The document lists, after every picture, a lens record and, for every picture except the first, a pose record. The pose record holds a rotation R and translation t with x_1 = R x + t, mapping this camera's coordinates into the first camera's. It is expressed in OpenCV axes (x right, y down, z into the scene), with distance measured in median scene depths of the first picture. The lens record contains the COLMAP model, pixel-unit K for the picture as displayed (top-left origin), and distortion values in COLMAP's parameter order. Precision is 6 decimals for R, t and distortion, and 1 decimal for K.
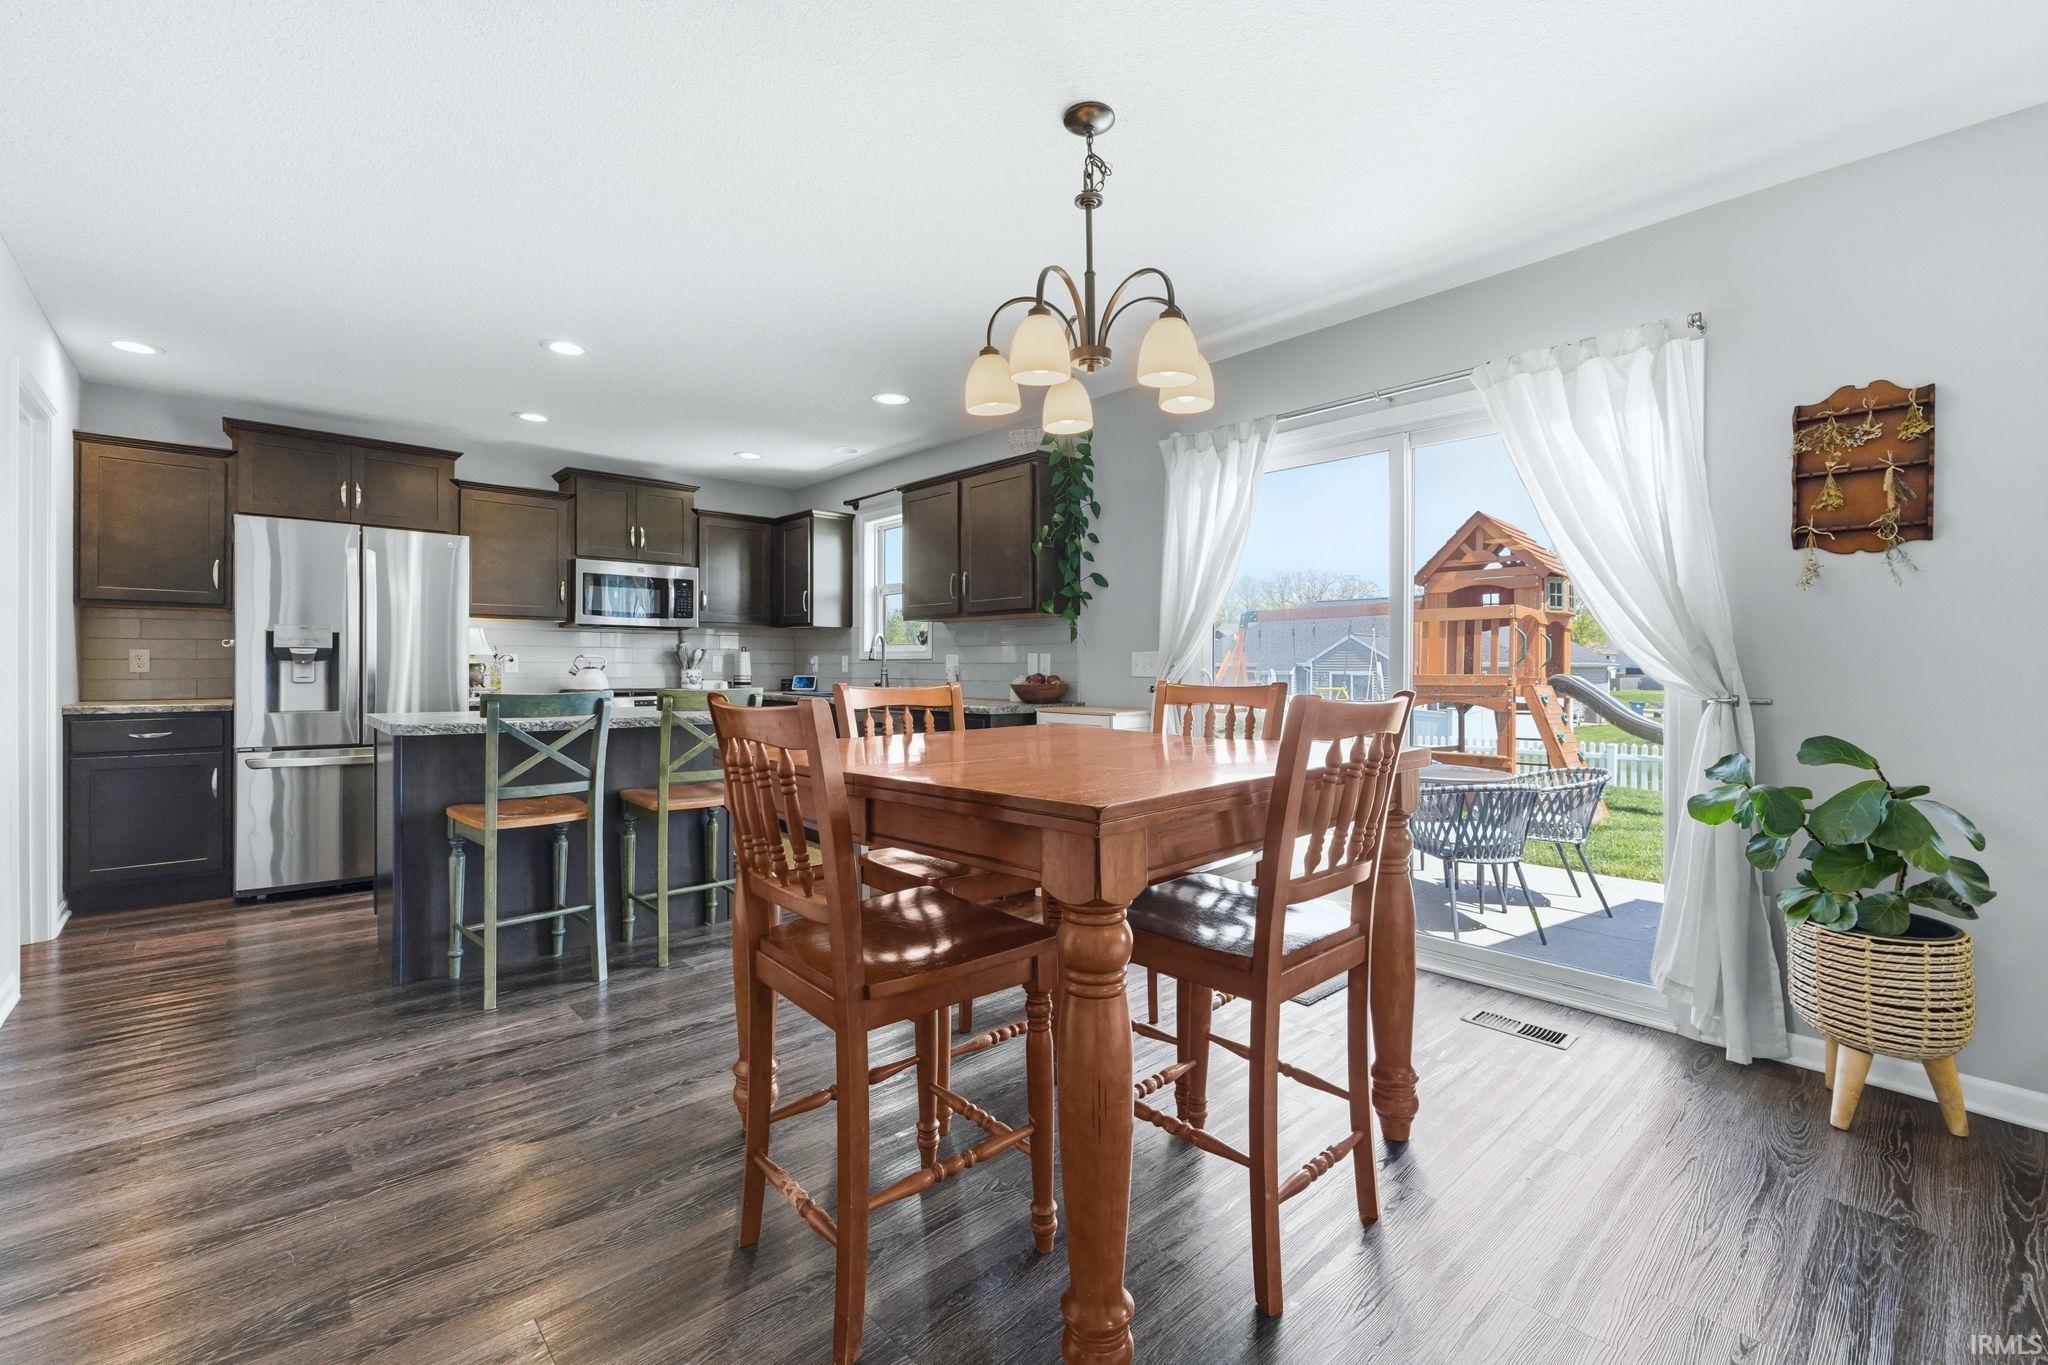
lens RADIAL K [[858.6, 0, 1023.6], [0, 858.6, 678.2], [0, 0, 1]] dist [-0.002879, -0.000740]
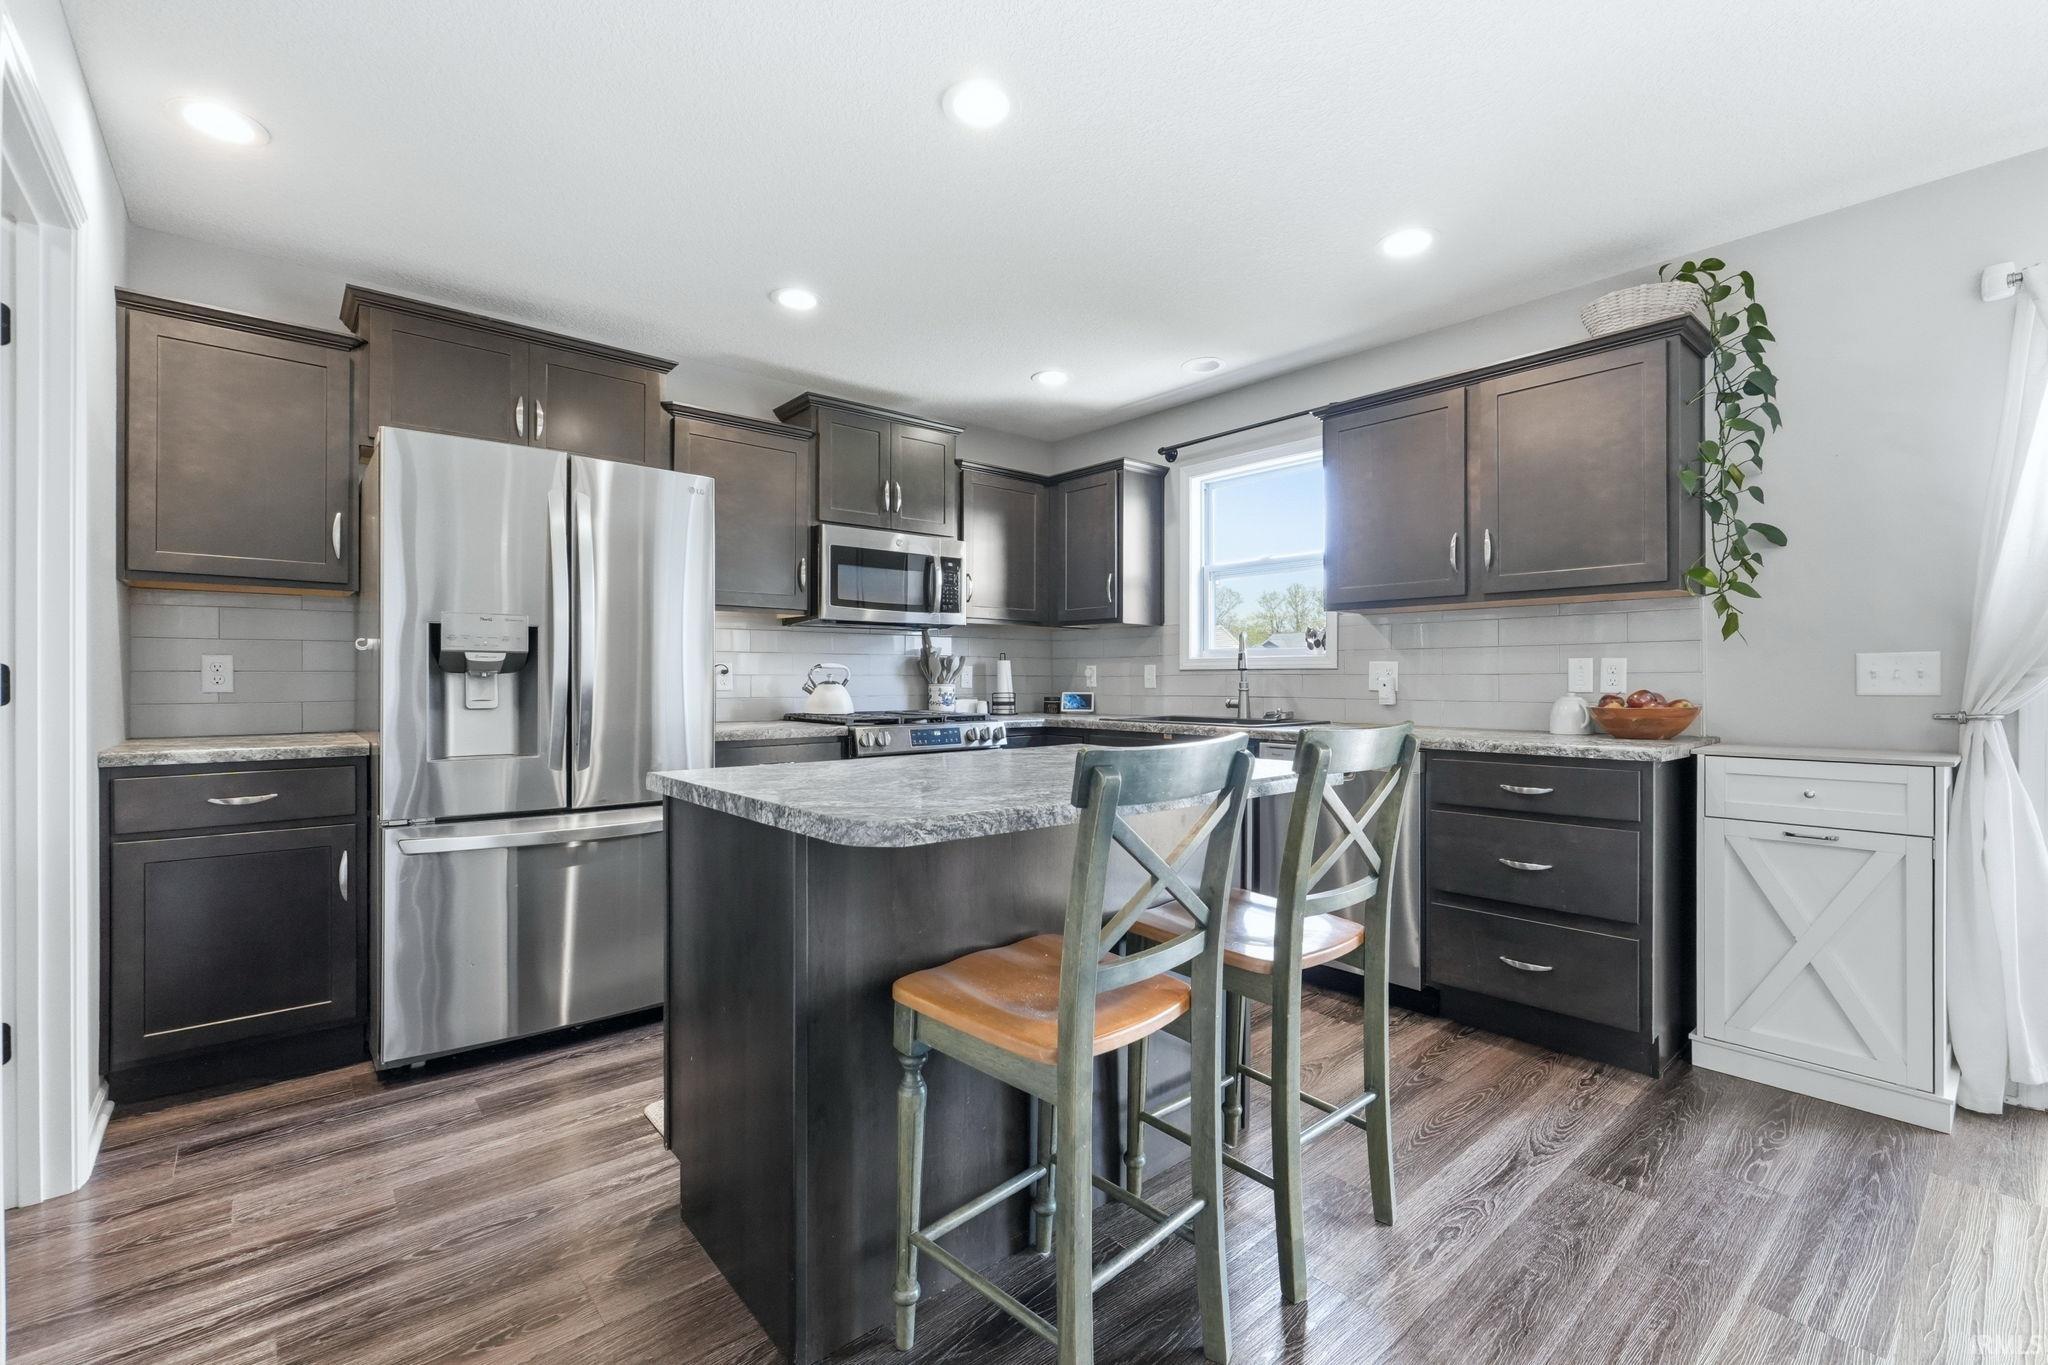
lens RADIAL K [[858.6, 0, 1007.3], [0, 858.6, 689.7], [0, 0, 1]] dist [-0.002879, -0.000740]
pose [[0.999557, -0.002437, -0.029665, -0.414096], [0.002403, 0.999996, -0.001182, -0.006125], [0.029667, 0.001110, 0.999559, 0.369402]]
